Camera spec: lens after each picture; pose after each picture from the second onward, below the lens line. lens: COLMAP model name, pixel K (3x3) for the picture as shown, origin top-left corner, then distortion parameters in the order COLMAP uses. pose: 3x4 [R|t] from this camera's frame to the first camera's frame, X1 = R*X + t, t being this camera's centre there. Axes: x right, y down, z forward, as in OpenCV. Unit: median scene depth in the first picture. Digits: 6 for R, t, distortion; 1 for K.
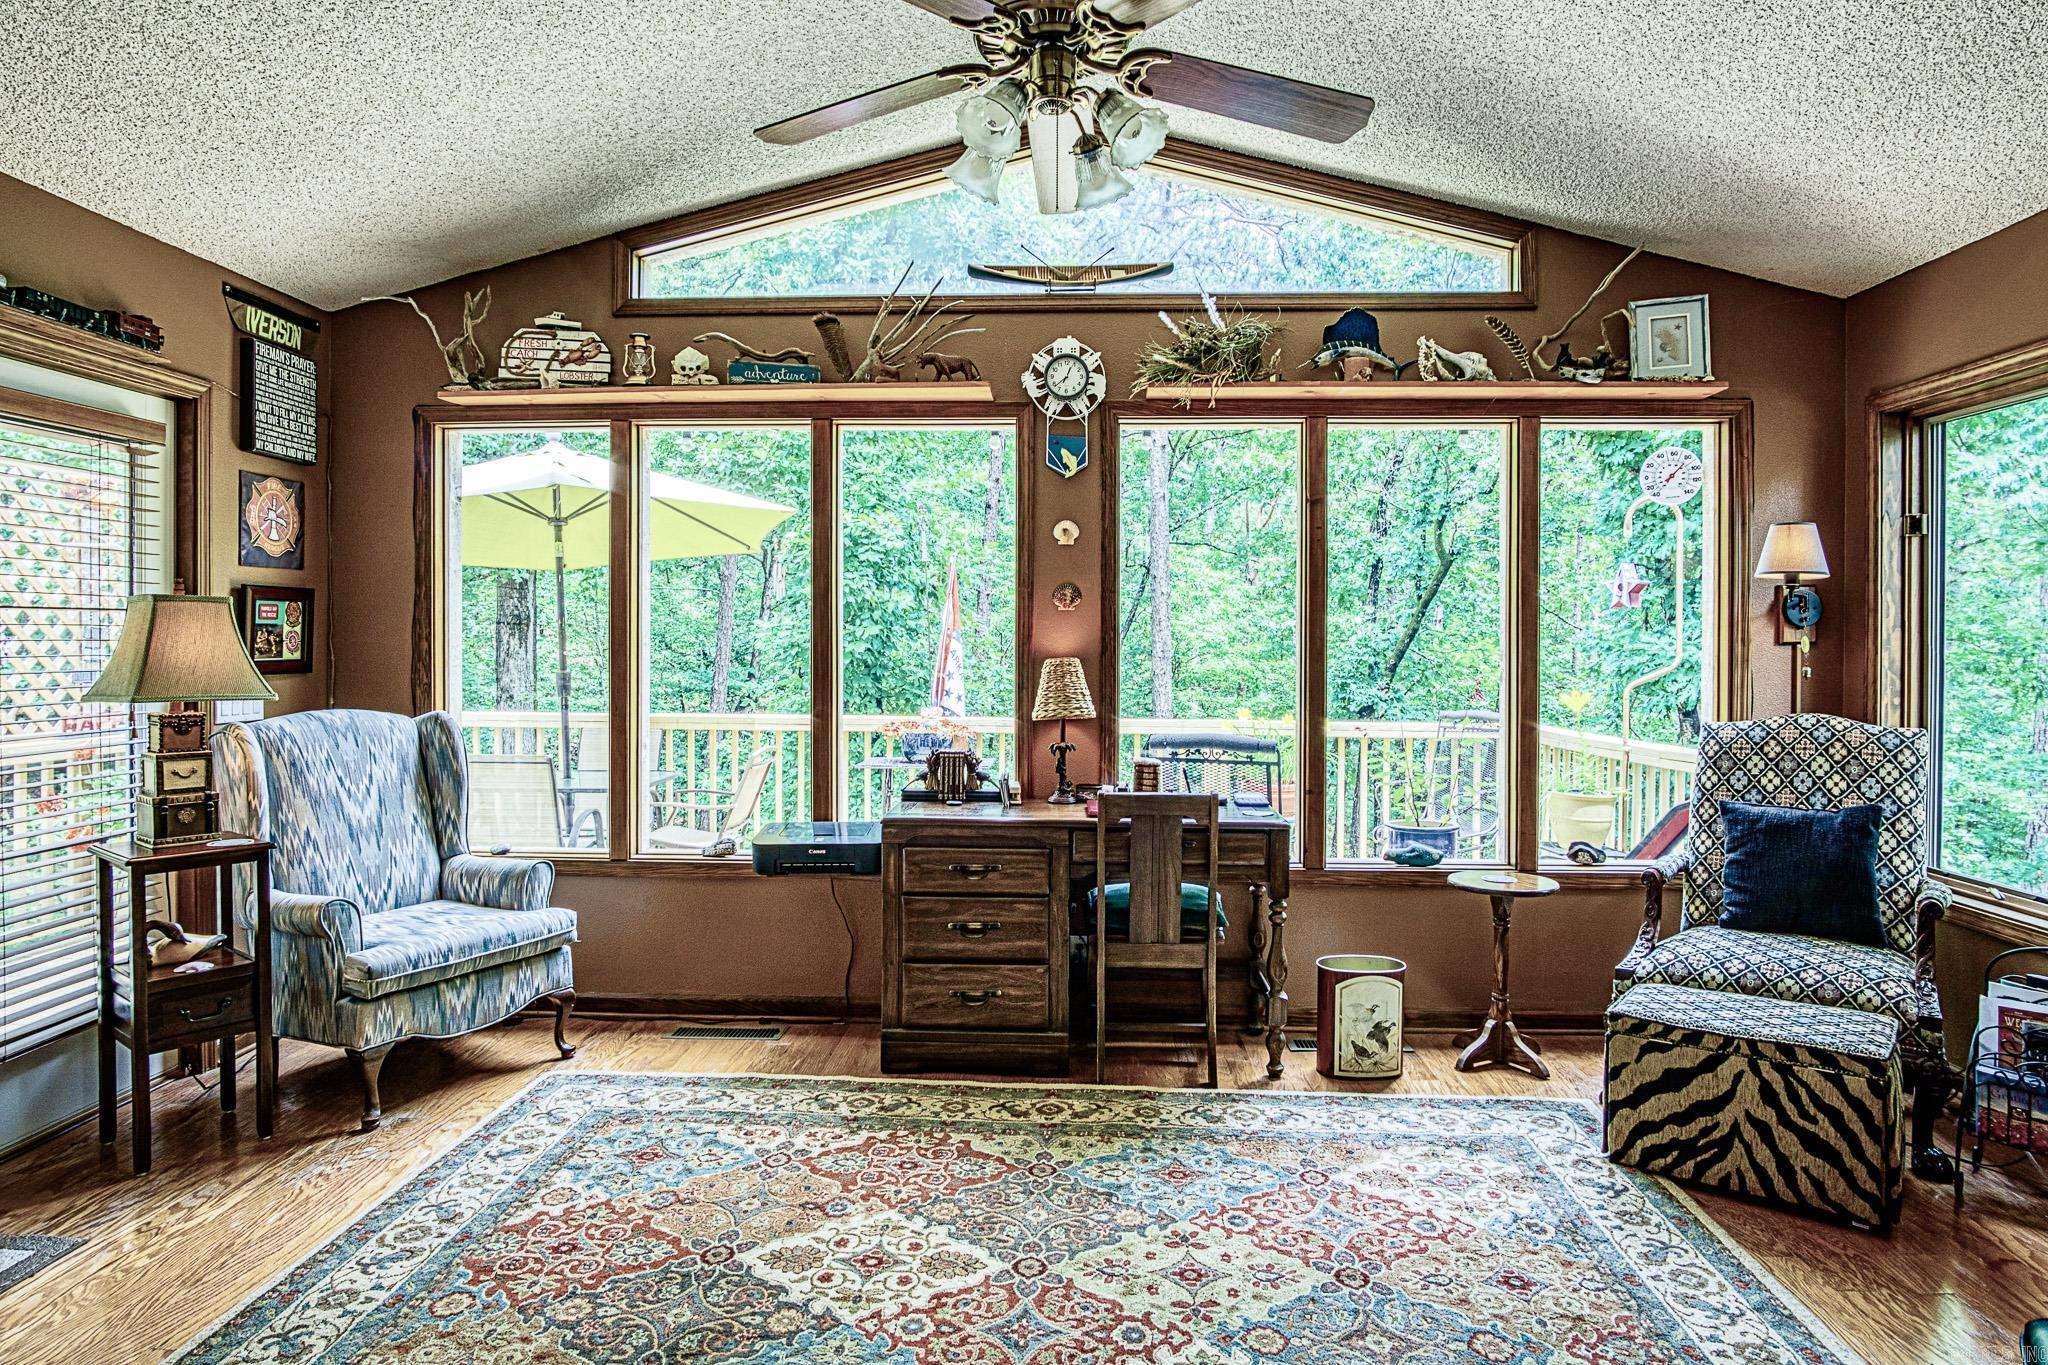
lens RADIAL K [[1139.8, 0, 1024.3], [0, 1139.8, 659.9], [0, 0, 1]] dist [-0.034409, 0.006201]
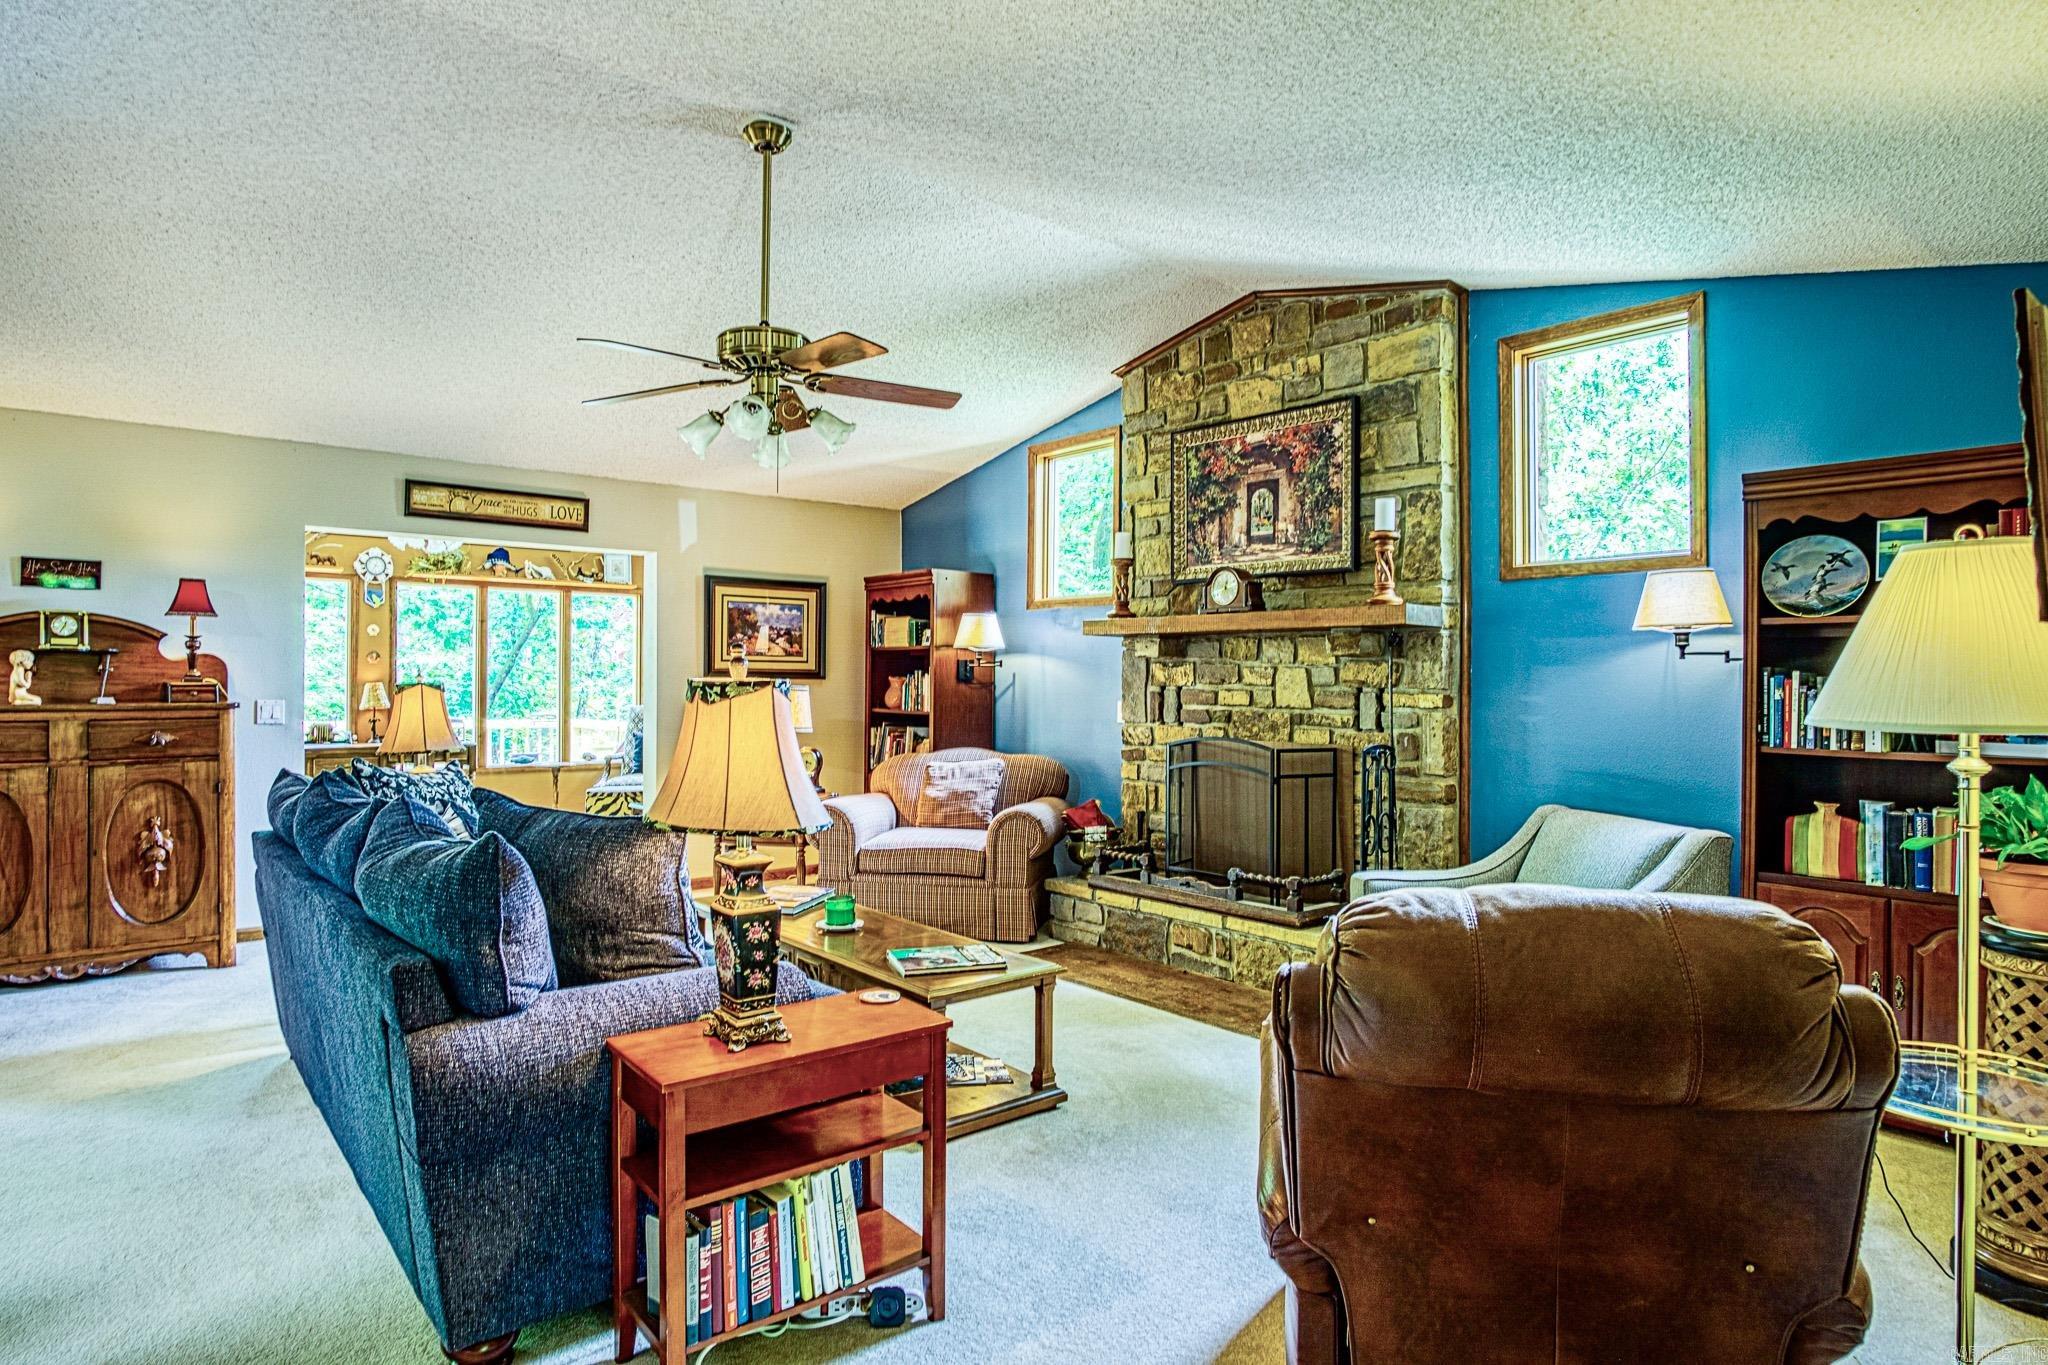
lens RADIAL K [[1139.8, 0, 1012.9], [0, 1139.8, 664.7], [0, 0, 1]] dist [-0.034409, 0.006201]
pose [[0.727607, 0.009531, 0.685928, -0.621014], [0.008343, 0.999707, -0.022741, 0.025399], [-0.685943, 0.022269, 0.727314, -1.659772]]
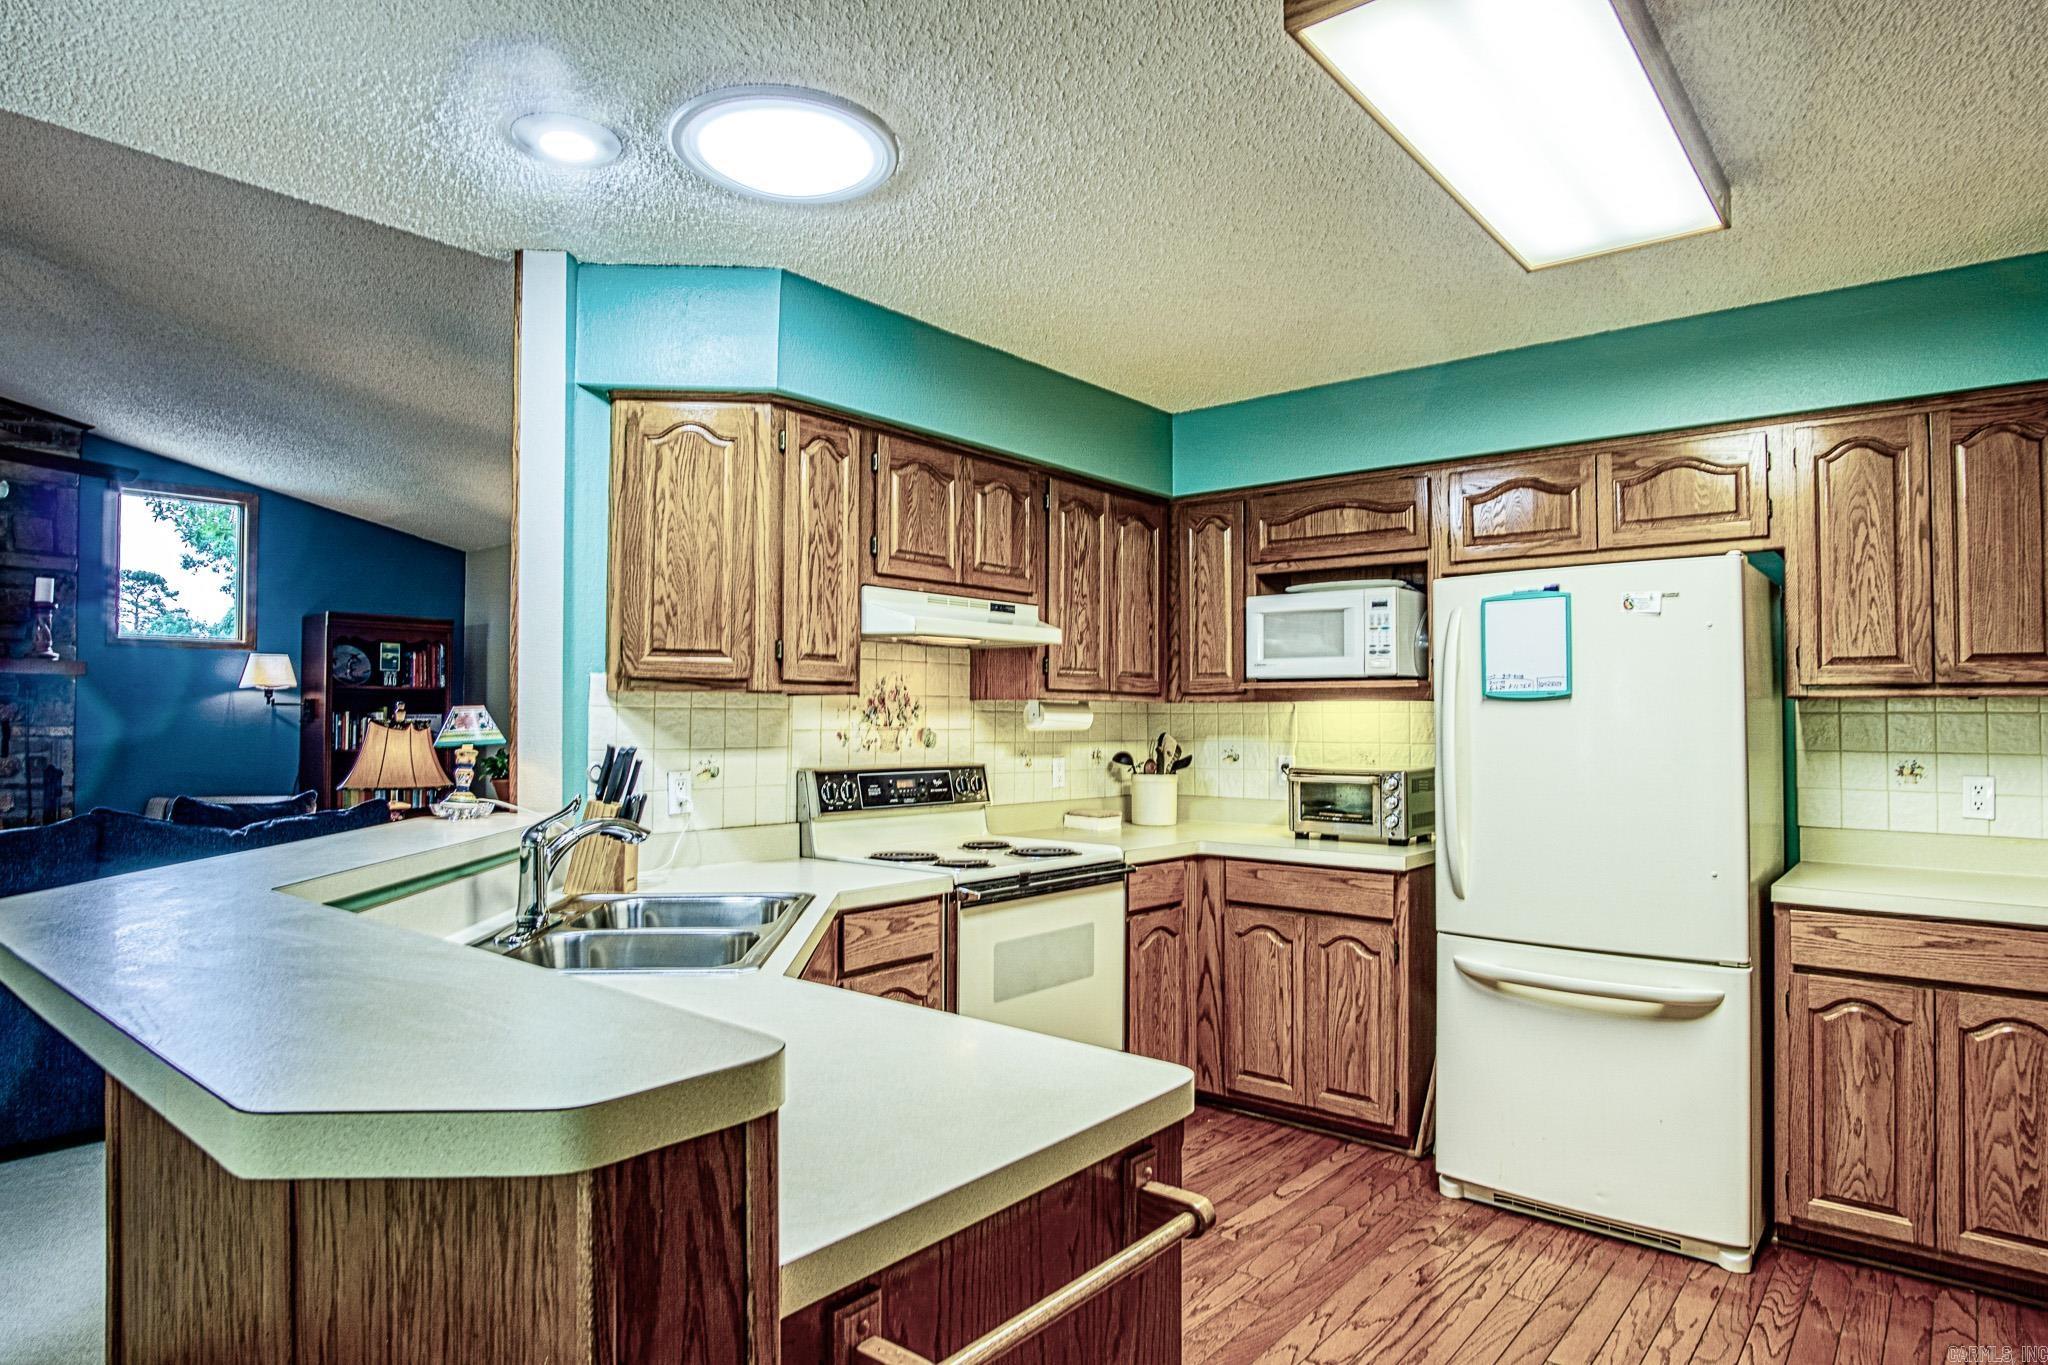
lens RADIAL K [[1139.8, 0, 1021.8], [0, 1139.8, 685.4], [0, 0, 1]] dist [-0.034409, 0.006201]
pose [[-0.799593, 0.012133, 0.600419, -1.584807], [0.005863, 0.999906, -0.012398, 0.001920], [-0.600513, -0.006392, -0.799589, -0.586091]]
